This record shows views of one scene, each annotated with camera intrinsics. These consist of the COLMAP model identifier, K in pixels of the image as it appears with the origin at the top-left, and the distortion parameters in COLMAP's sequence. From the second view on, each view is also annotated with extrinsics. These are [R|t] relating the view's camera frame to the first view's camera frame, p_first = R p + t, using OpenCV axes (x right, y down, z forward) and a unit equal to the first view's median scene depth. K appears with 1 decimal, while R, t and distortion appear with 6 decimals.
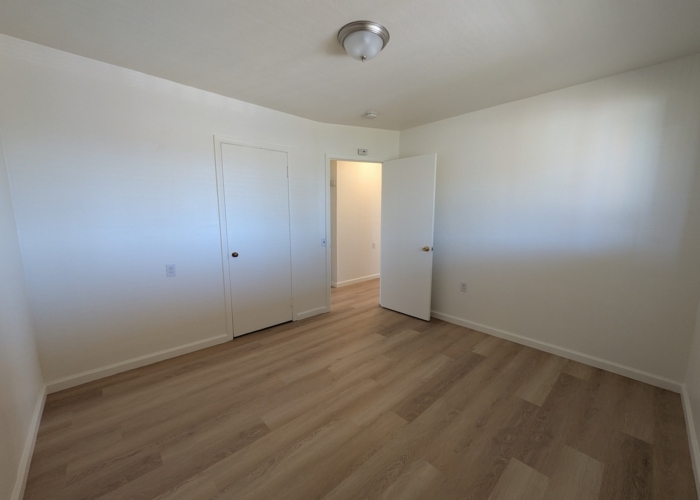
lens RADIAL K [[277.9, 0, 350.0], [0, 277.9, 250.0], [0, 0, 1]] dist [0.001272, 0.000103]
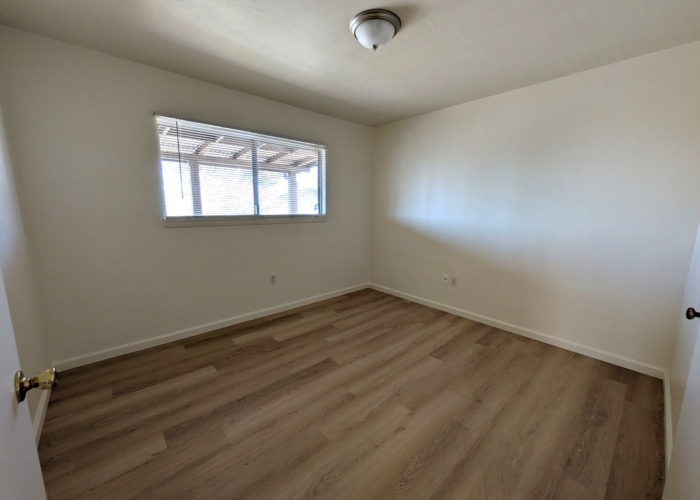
lens RADIAL K [[277.9, 0, 350.0], [0, 277.9, 250.0], [0, 0, 1]] dist [0.001272, 0.000103]
pose [[-0.999775, -0.018901, 0.009586, 0.100423], [-0.015300, 0.956712, 0.290634, -0.241196], [-0.014665, 0.290423, -0.956786, 1.888308]]
